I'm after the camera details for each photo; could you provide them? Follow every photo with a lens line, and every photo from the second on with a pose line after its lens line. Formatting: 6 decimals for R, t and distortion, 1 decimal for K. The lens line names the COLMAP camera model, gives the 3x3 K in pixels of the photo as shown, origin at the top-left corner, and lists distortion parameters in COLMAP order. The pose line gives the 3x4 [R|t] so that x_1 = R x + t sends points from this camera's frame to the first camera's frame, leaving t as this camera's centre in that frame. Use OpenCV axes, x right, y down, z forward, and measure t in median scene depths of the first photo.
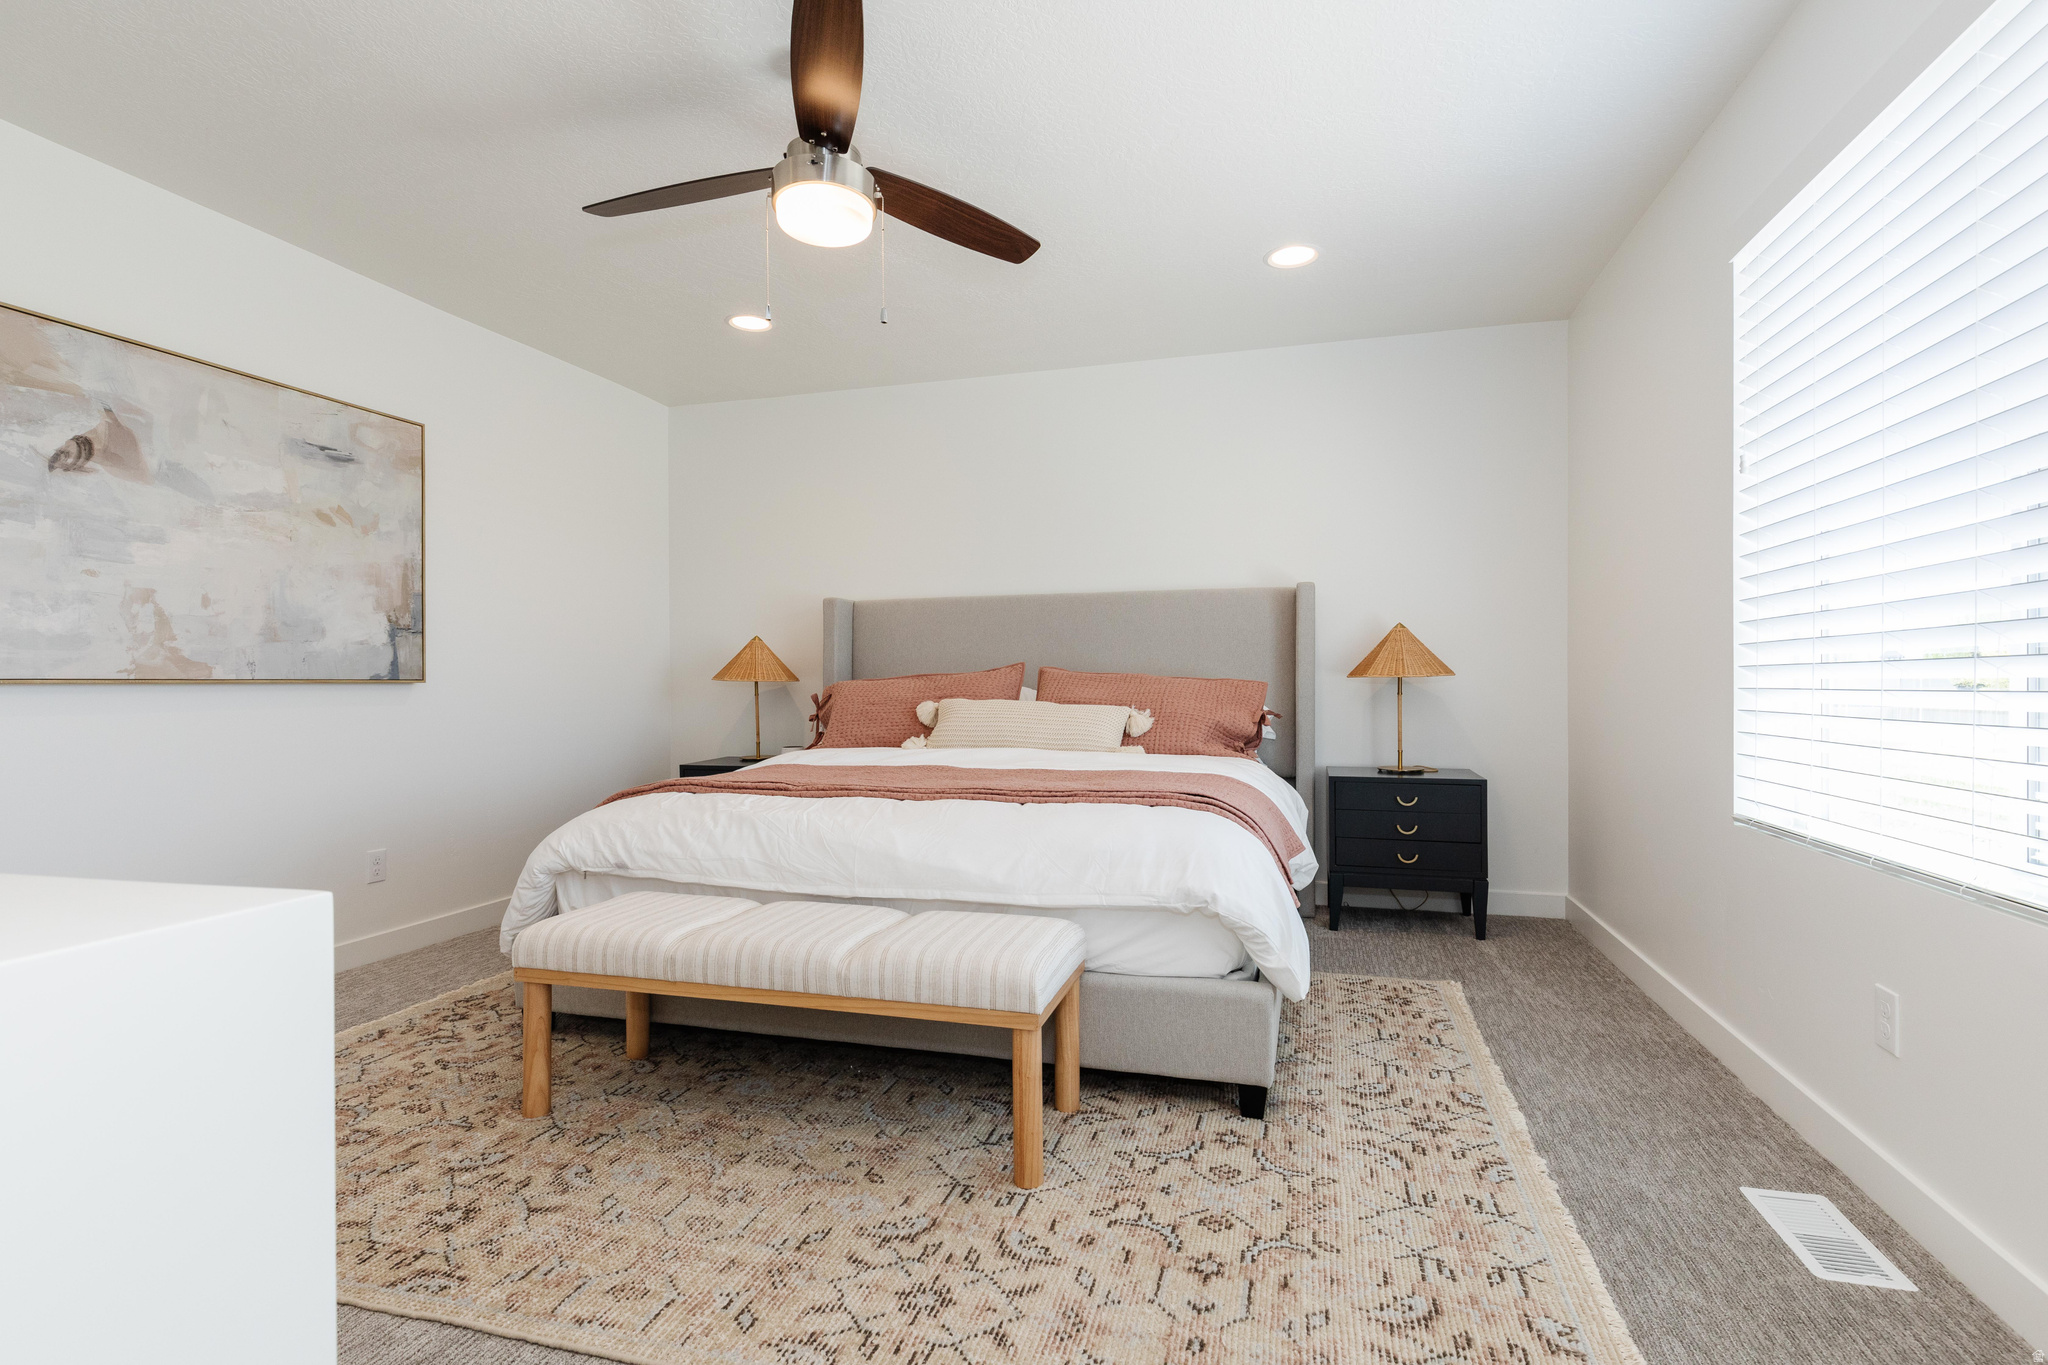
lens RADIAL K [[963.1, 0, 1026.4], [0, 963.1, 676.6], [0, 0, 1]] dist [0.004913, 0.000065]
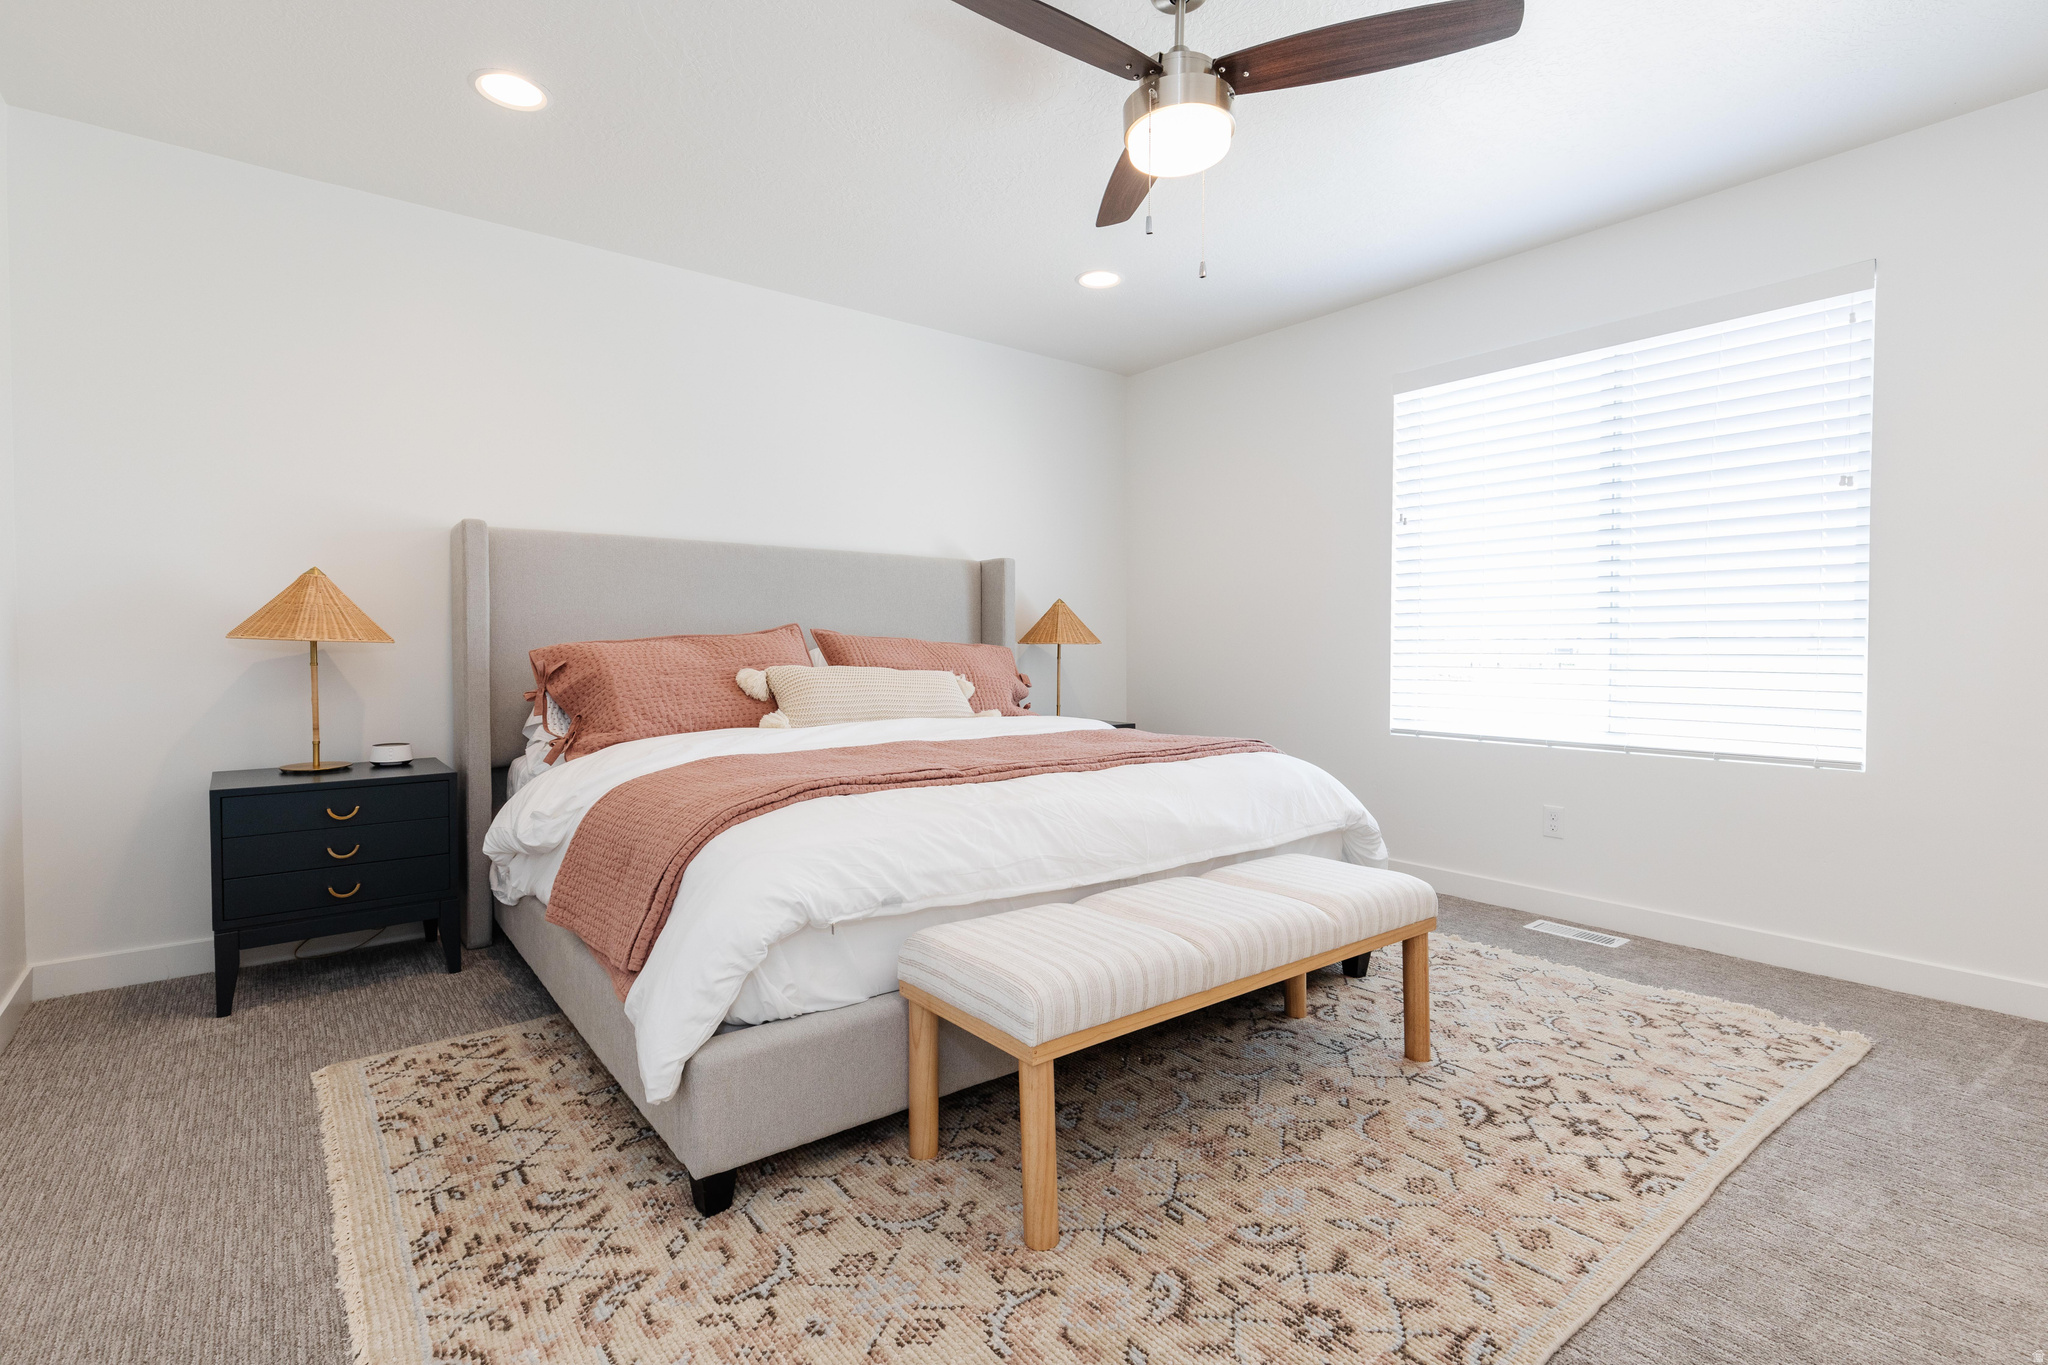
lens RADIAL K [[963.1, 0, 1026.4], [0, 963.1, 676.6], [0, 0, 1]] dist [0.004913, 0.000065]
pose [[0.592990, -0.018491, 0.804998, -1.090599], [-0.005972, 0.999608, 0.027361, 0.014103], [-0.805188, -0.021032, 0.592647, 0.597547]]
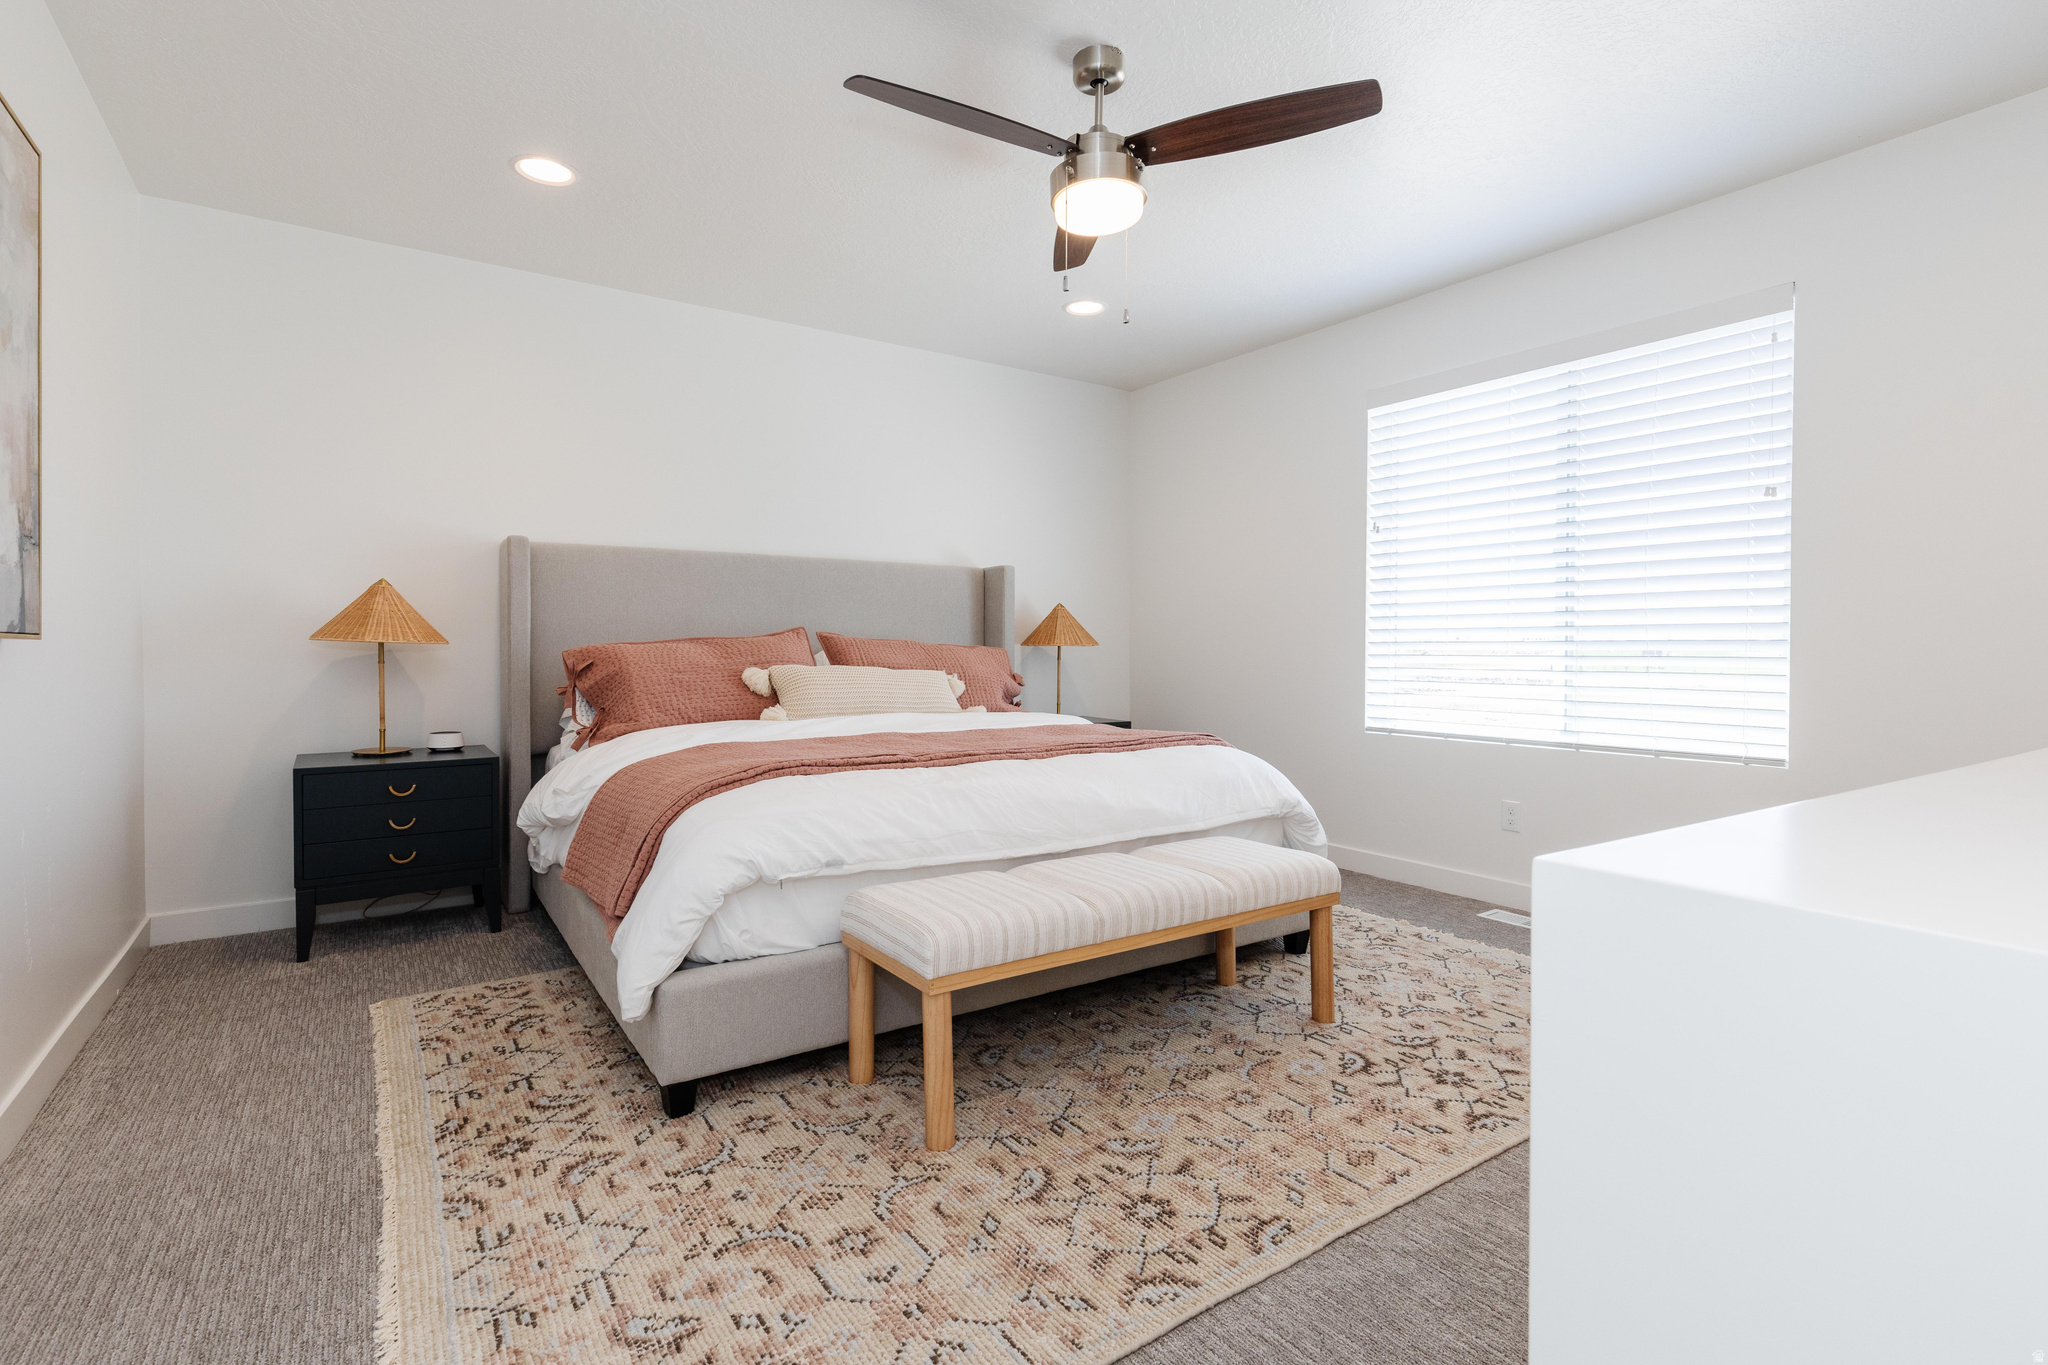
lens RADIAL K [[967.7, 0, 1022.0], [0, 967.7, 667.8], [0, 0, 1]] dist [0.006750, -0.000003]
pose [[0.646092, -0.008031, 0.763218, -1.122481], [-0.007588, 0.999828, 0.016945, 0.013814], [-0.763222, -0.016739, 0.645919, 0.398116]]
